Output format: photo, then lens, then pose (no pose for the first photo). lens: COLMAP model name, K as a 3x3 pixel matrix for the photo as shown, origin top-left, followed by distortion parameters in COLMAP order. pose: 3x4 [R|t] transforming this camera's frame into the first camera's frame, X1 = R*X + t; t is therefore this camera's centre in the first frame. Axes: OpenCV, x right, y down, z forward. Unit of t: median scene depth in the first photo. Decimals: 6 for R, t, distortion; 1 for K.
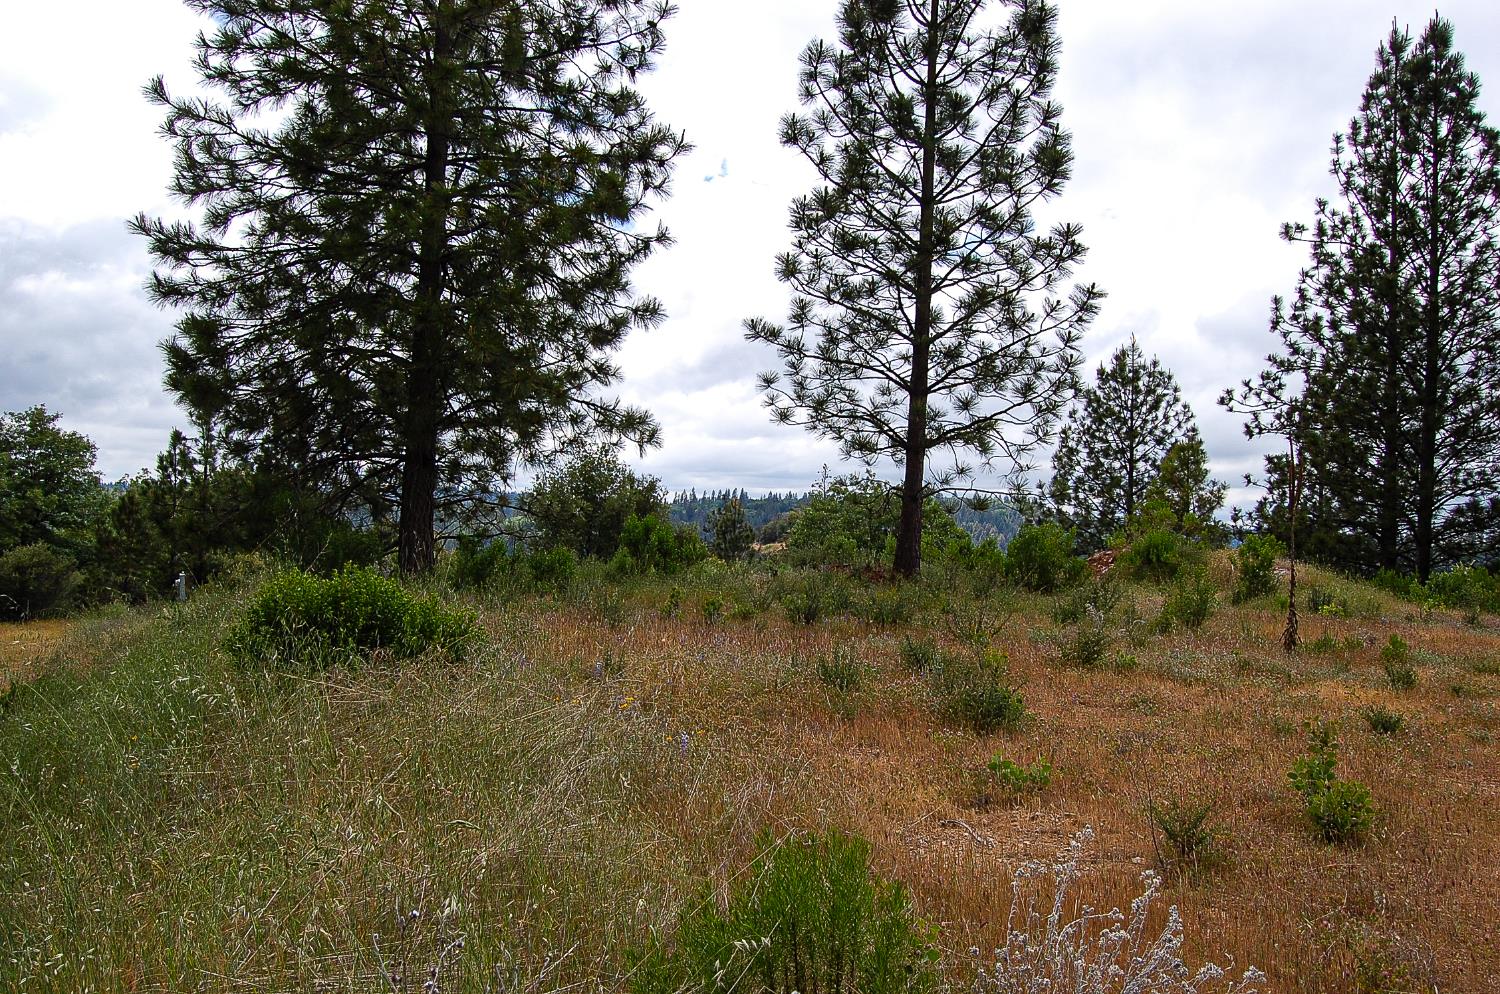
lens RADIAL K [[1181.8, 0, 747.0], [0, 1181.8, 501.0], [0, 0, 1]] dist [-0.091106, 0.037677]
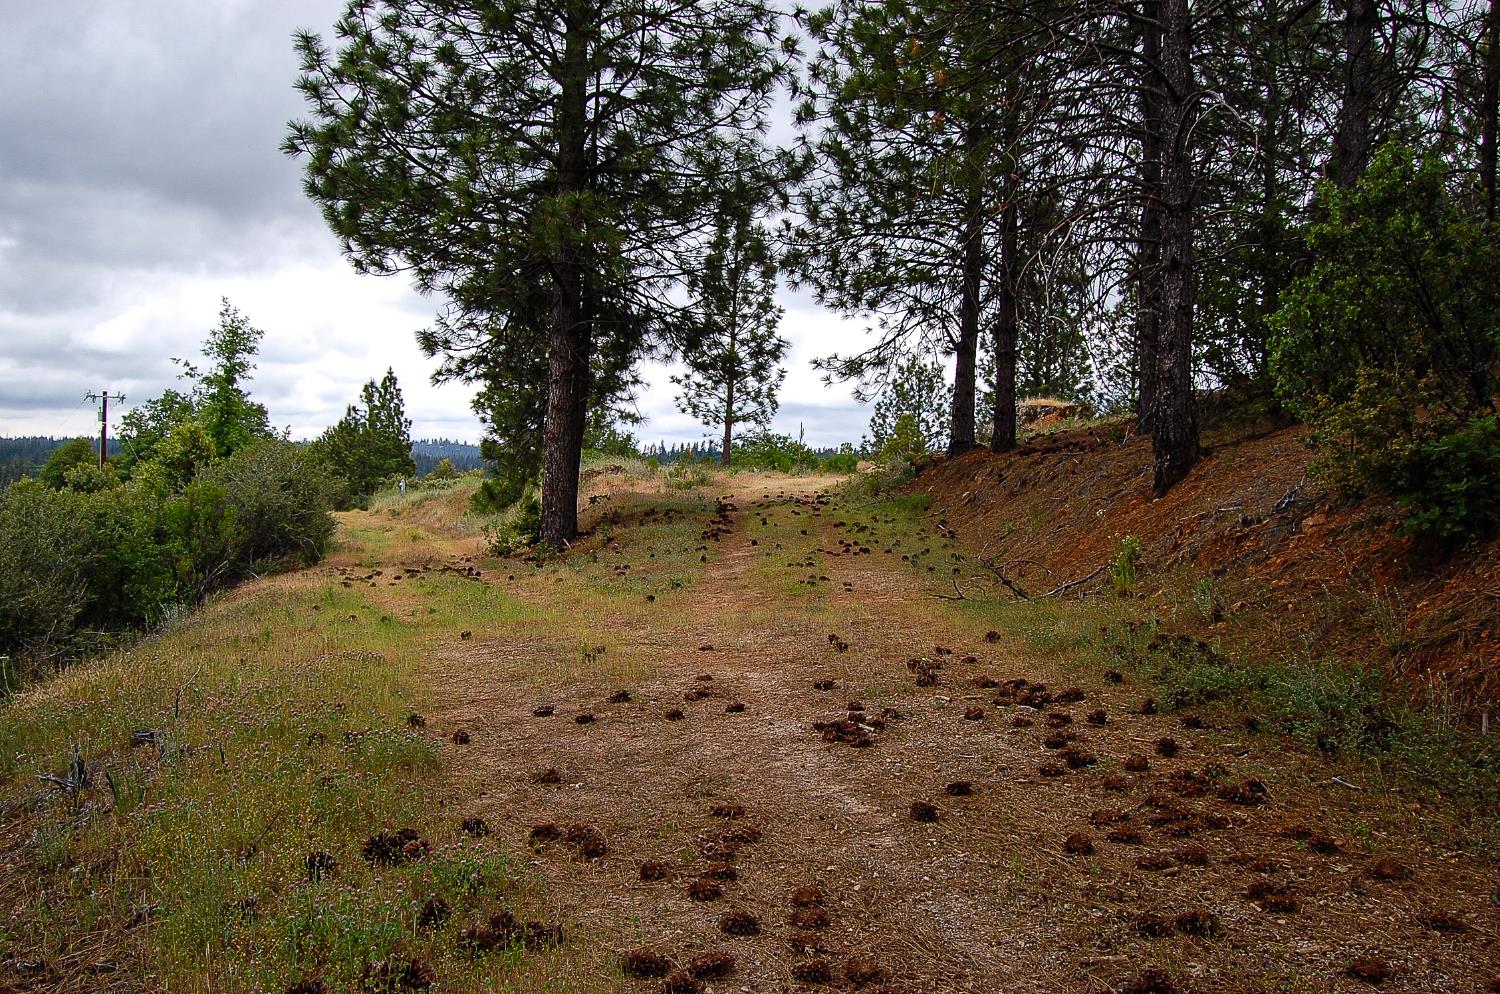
lens RADIAL K [[1181.8, 0, 747.0], [0, 1181.8, 501.0], [0, 0, 1]] dist [-0.091106, 0.037677]
pose [[0.999609, -0.001840, 0.027918, 0.103094], [0.000710, 0.999182, 0.040422, 0.026232], [-0.027969, -0.040386, 0.998793, -1.763813]]
